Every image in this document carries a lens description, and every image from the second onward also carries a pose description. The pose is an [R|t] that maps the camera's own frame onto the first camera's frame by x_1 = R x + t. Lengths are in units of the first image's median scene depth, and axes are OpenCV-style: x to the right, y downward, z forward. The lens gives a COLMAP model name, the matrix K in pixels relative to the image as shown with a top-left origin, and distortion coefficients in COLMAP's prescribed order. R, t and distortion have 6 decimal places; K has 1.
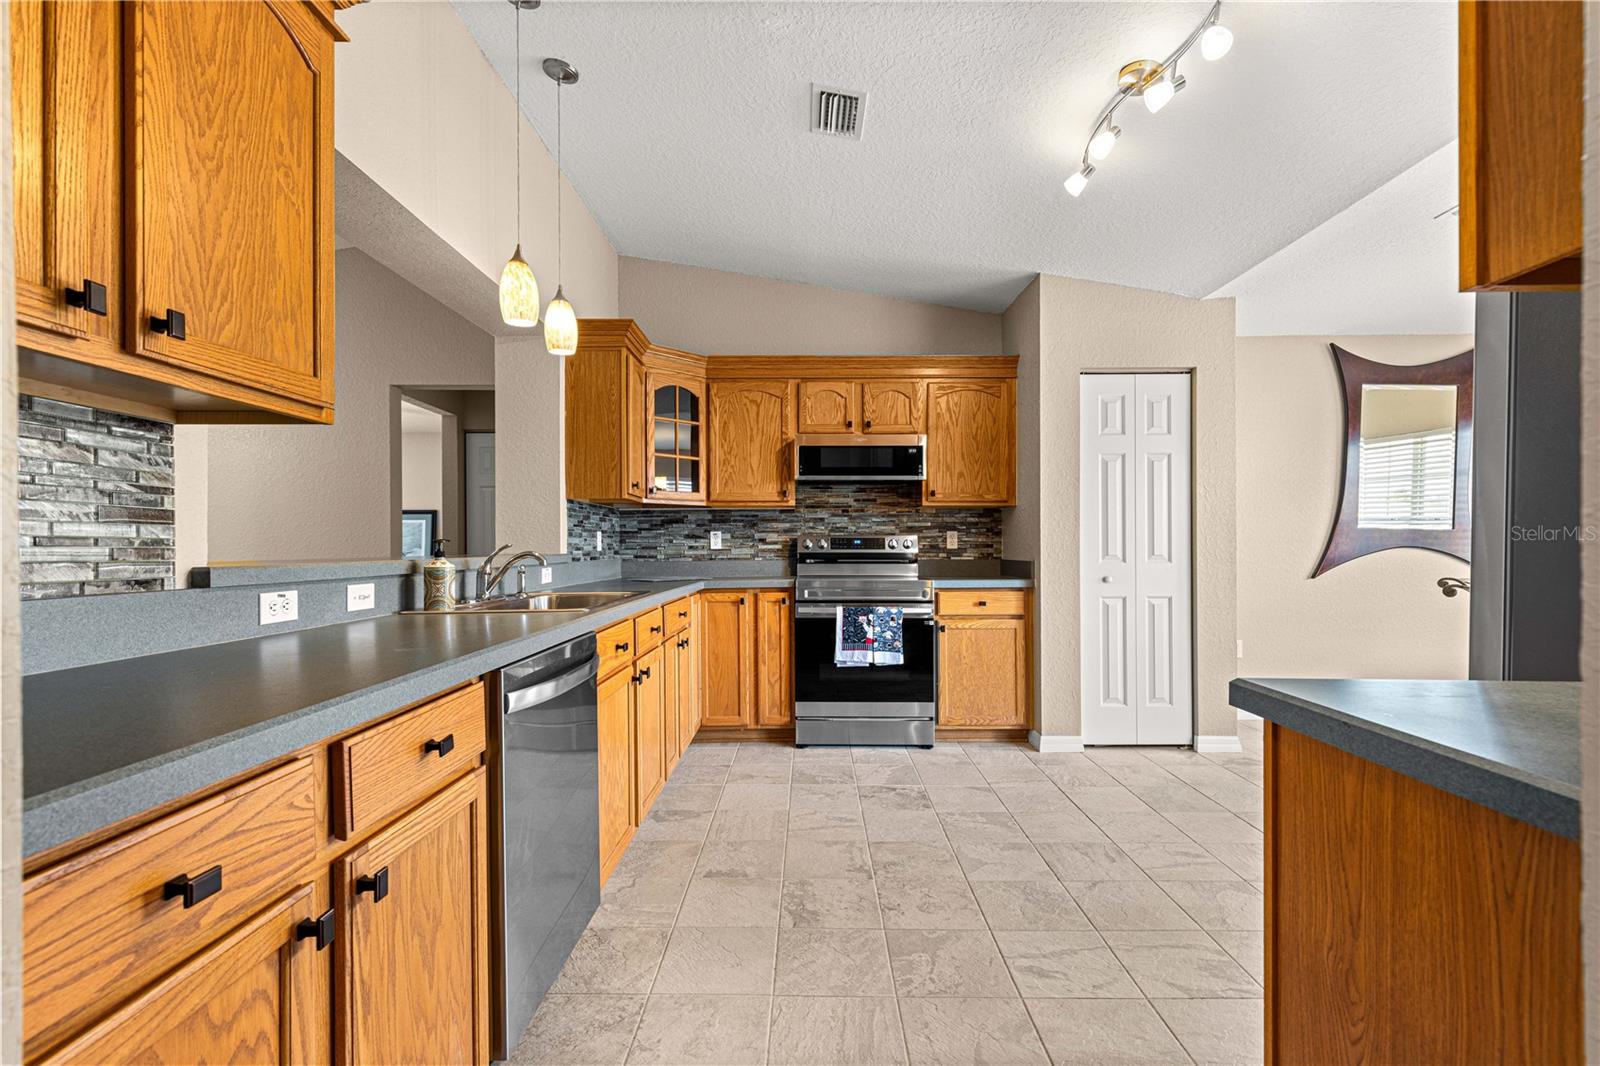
lens RADIAL K [[714.8, 0, 802.8], [0, 714.8, 540.0], [0, 0, 1]] dist [0.011706, -0.001712]
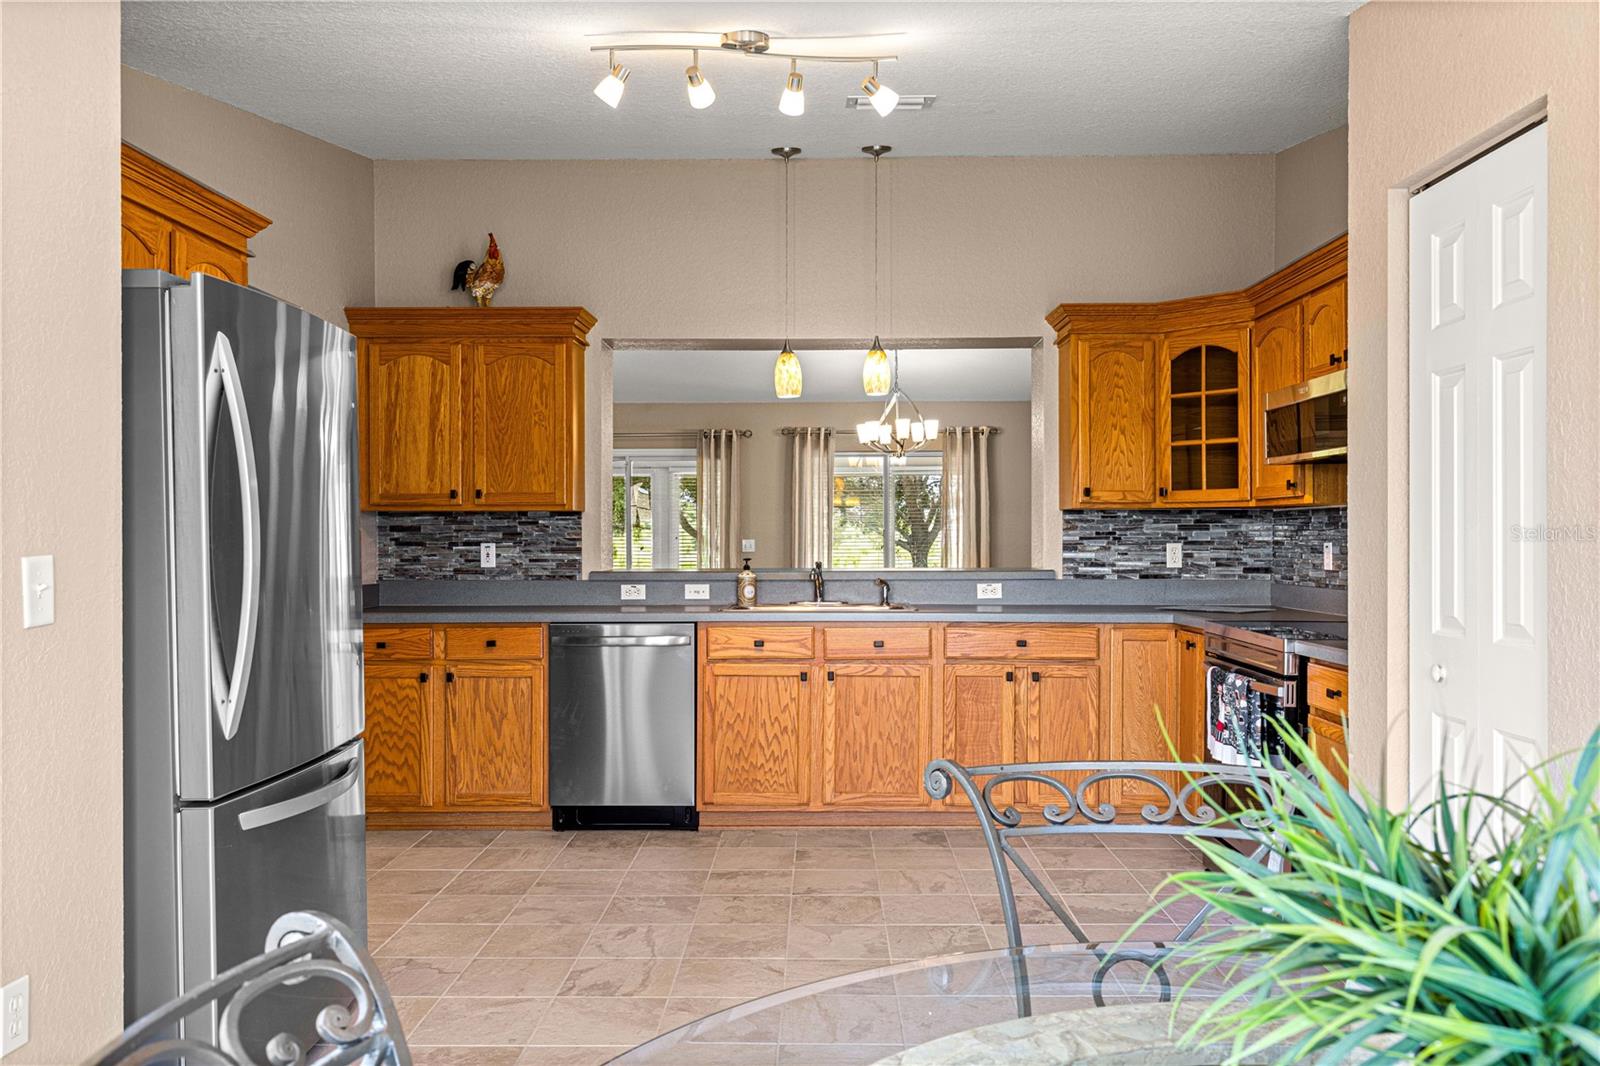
lens RADIAL K [[1203.8, 0, 800.0], [0, 1203.8, 533.0], [0, 0, 1]] dist [-0.001851, 0.001450]
pose [[-0.008136, 0.002550, -0.999964, 1.763954], [0.010286, 0.999944, 0.002466, -0.051330], [0.999914, -0.010266, -0.008161, 0.991544]]
